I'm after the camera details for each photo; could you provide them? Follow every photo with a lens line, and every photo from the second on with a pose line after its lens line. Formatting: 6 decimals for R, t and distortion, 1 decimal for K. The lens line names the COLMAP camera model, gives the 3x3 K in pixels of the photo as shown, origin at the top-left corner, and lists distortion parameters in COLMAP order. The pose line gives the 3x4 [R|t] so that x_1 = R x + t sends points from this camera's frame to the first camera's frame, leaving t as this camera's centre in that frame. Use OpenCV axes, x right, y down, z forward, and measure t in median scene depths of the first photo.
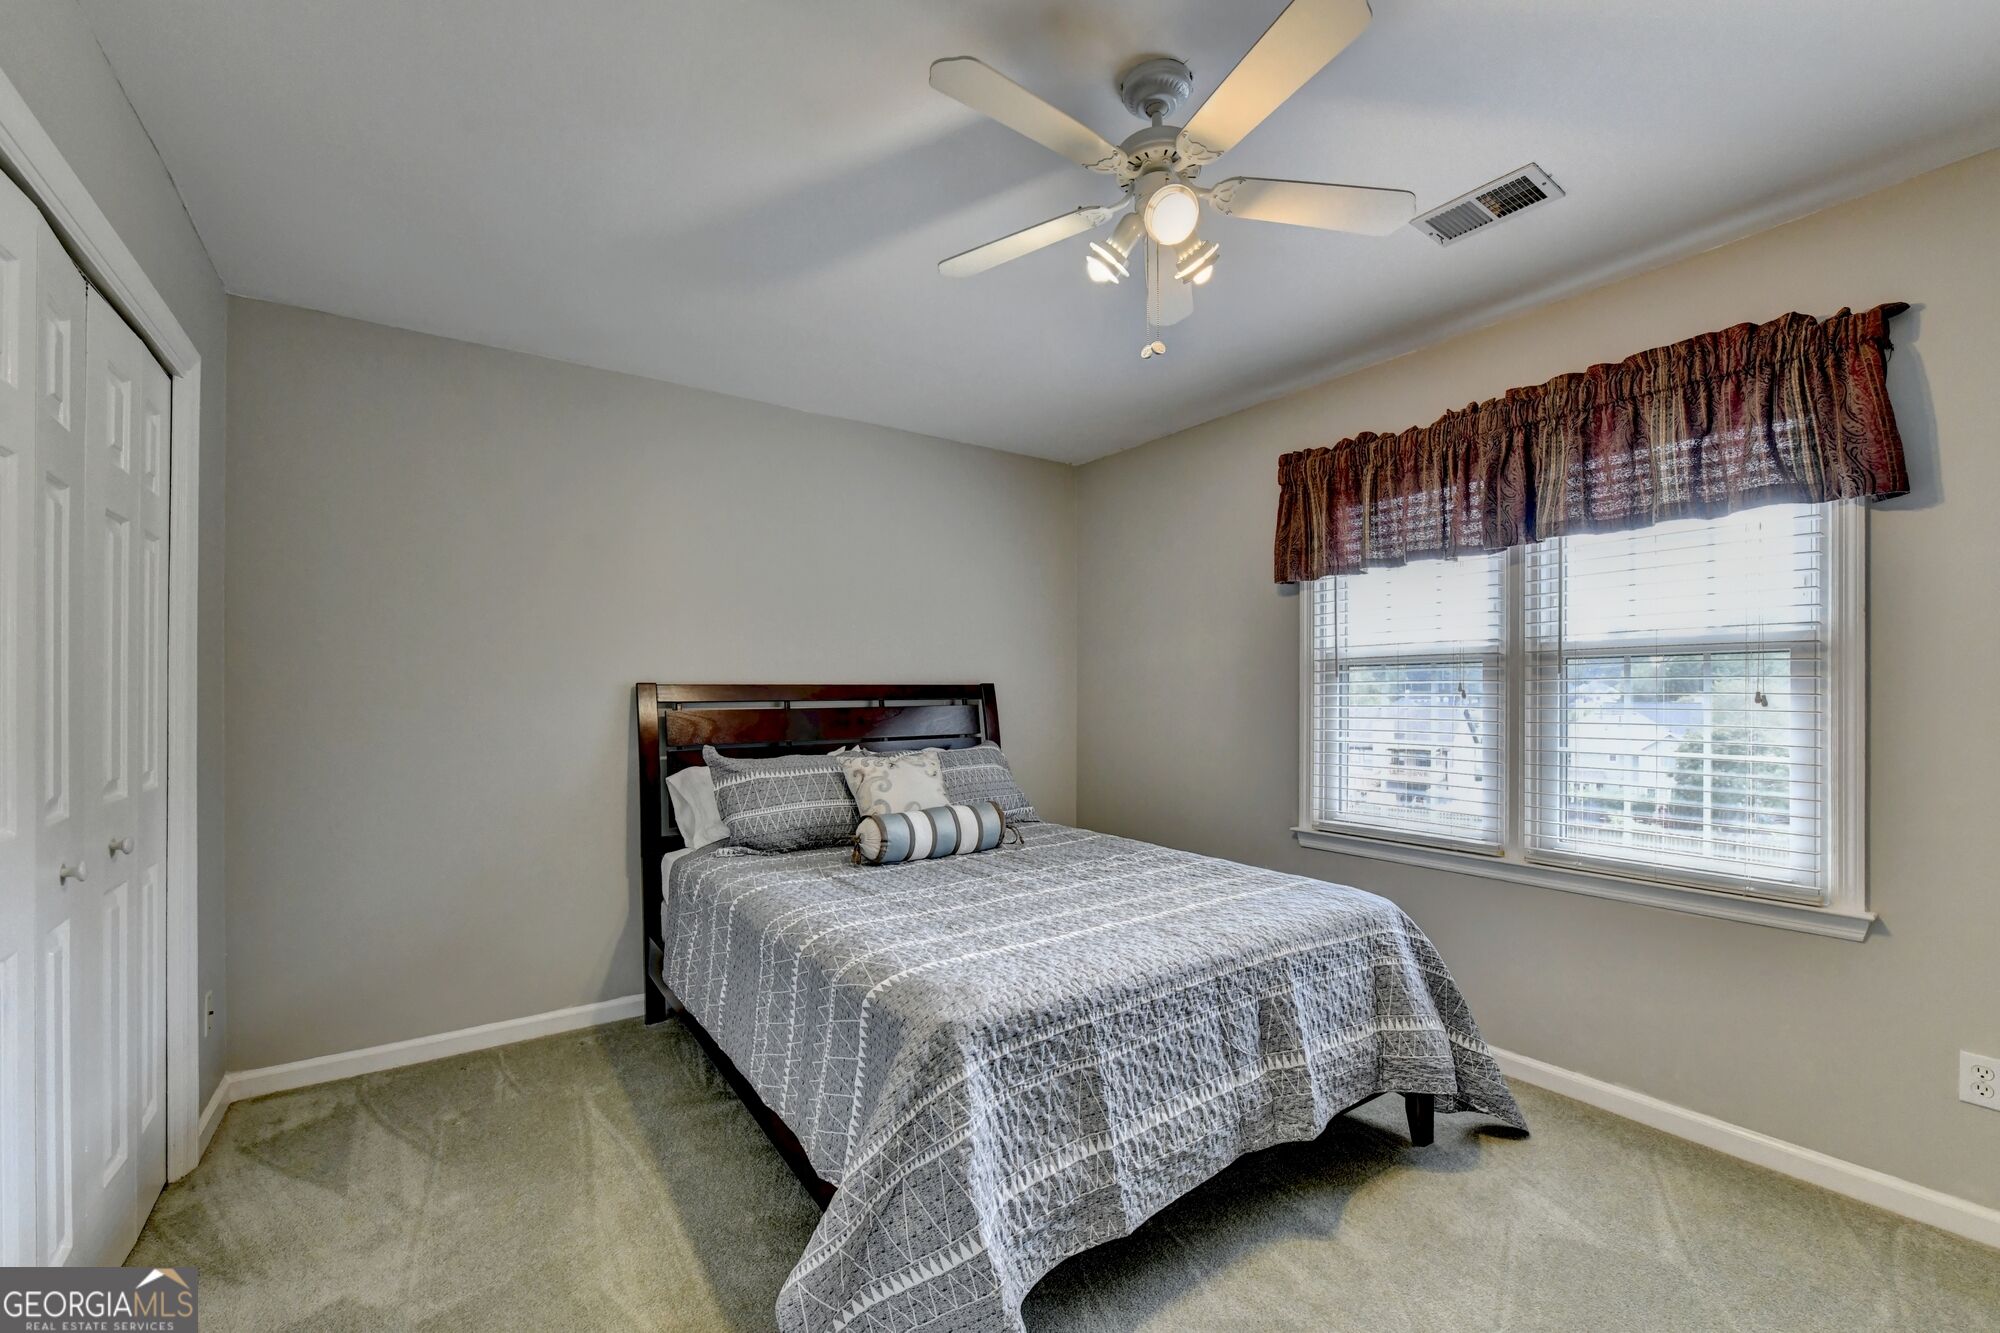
lens RADIAL K [[822.9, 0, 1031.1], [0, 822.9, 698.9], [0, 0, 1]] dist [-0.003757, -0.000346]
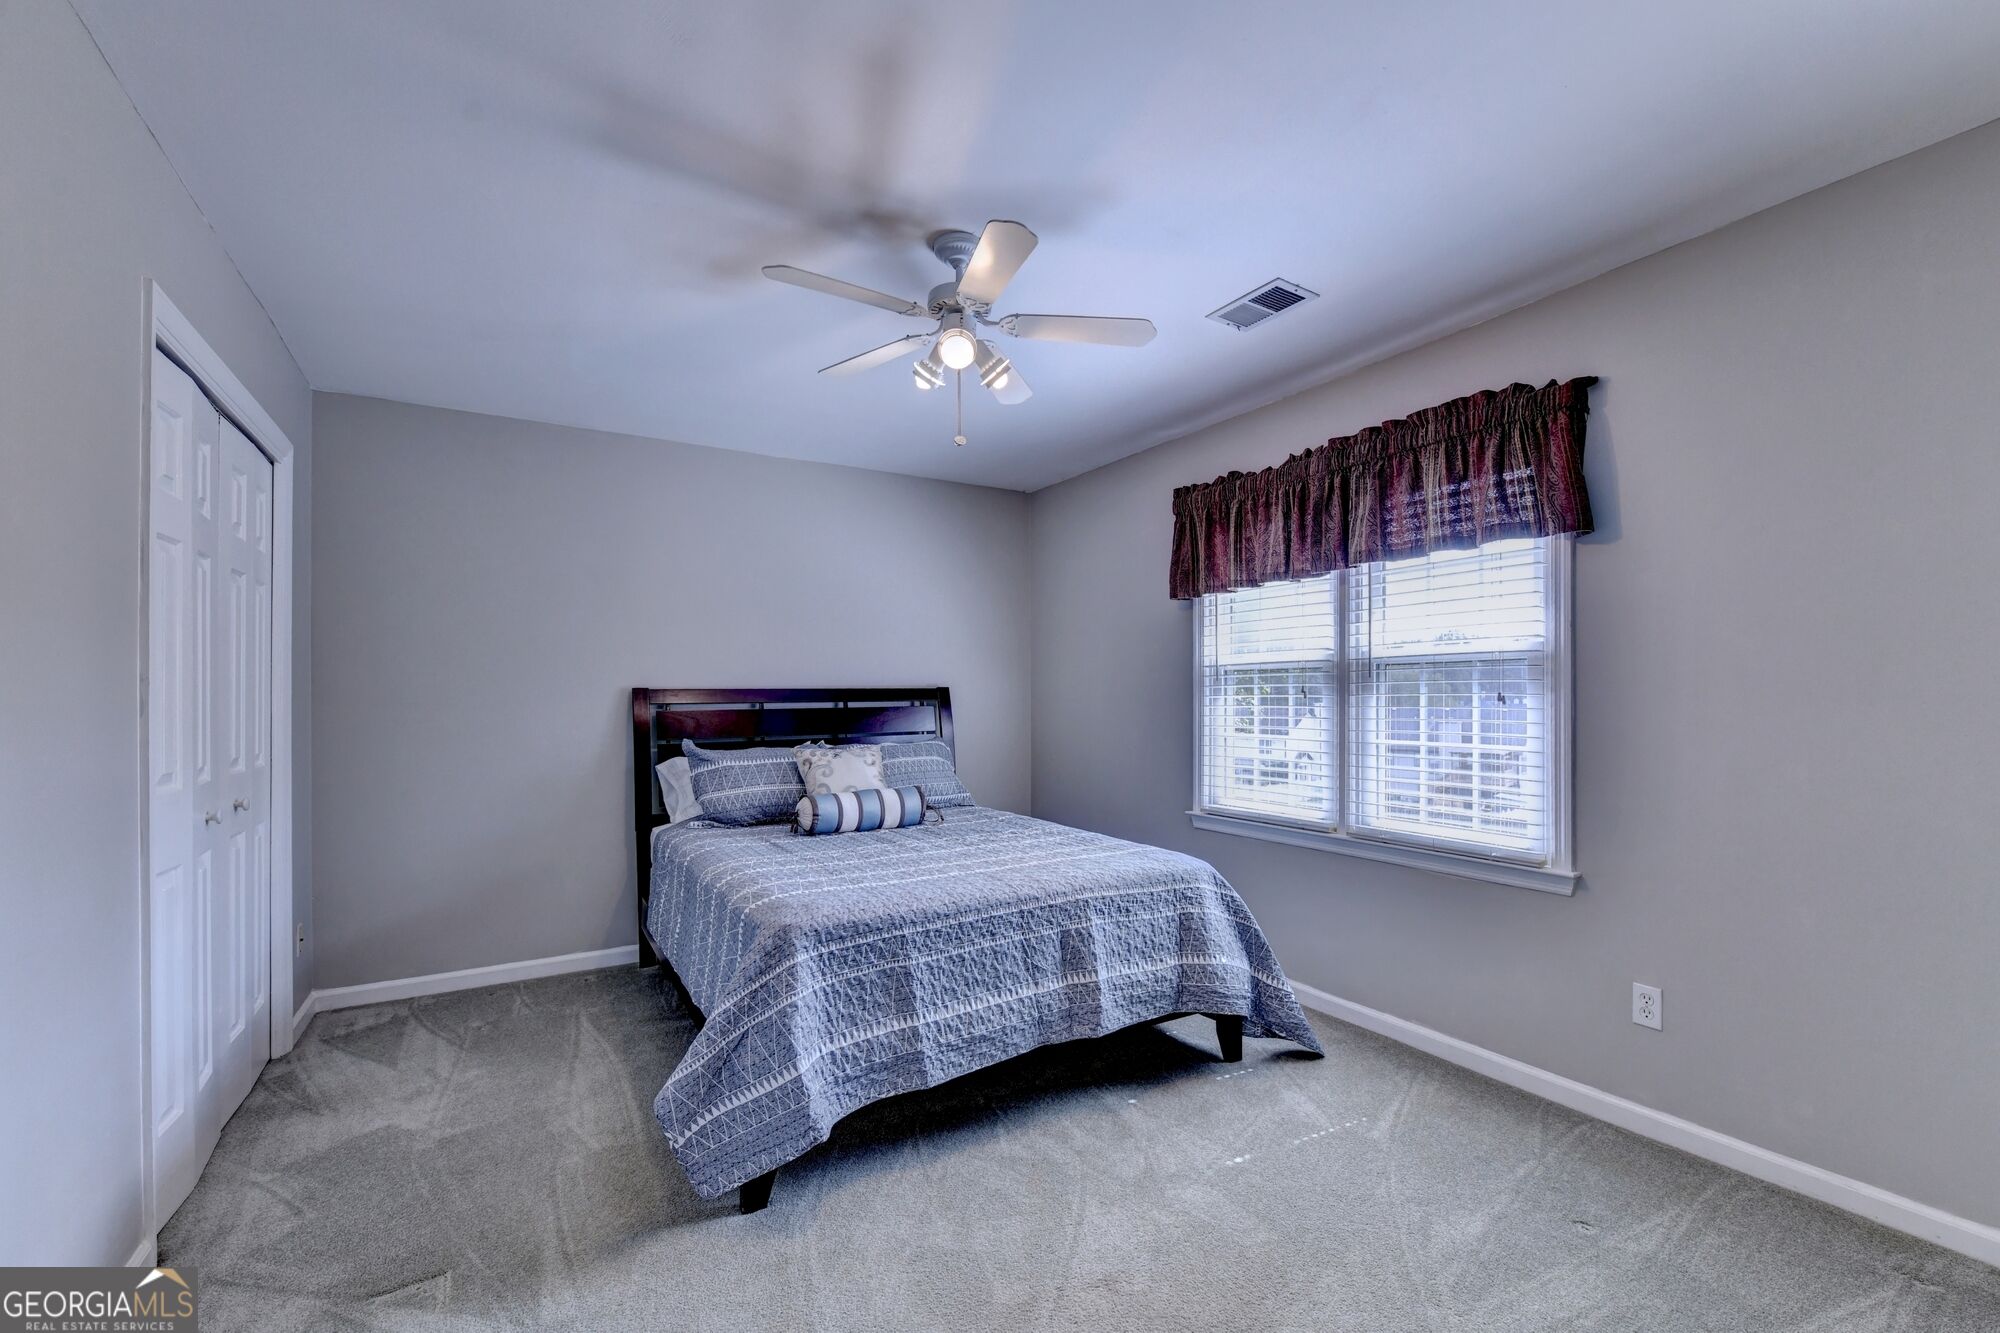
lens RADIAL K [[808.4, 0, 1012.6], [0, 808.4, 701.5], [0, 0, 1]] dist [-0.000900, -0.000299]
pose [[0.997970, -0.002261, -0.063639, 0.250913], [0.002257, 0.999997, -0.000133, 0.003258], [0.063639, -0.000011, 0.997973, -0.250960]]
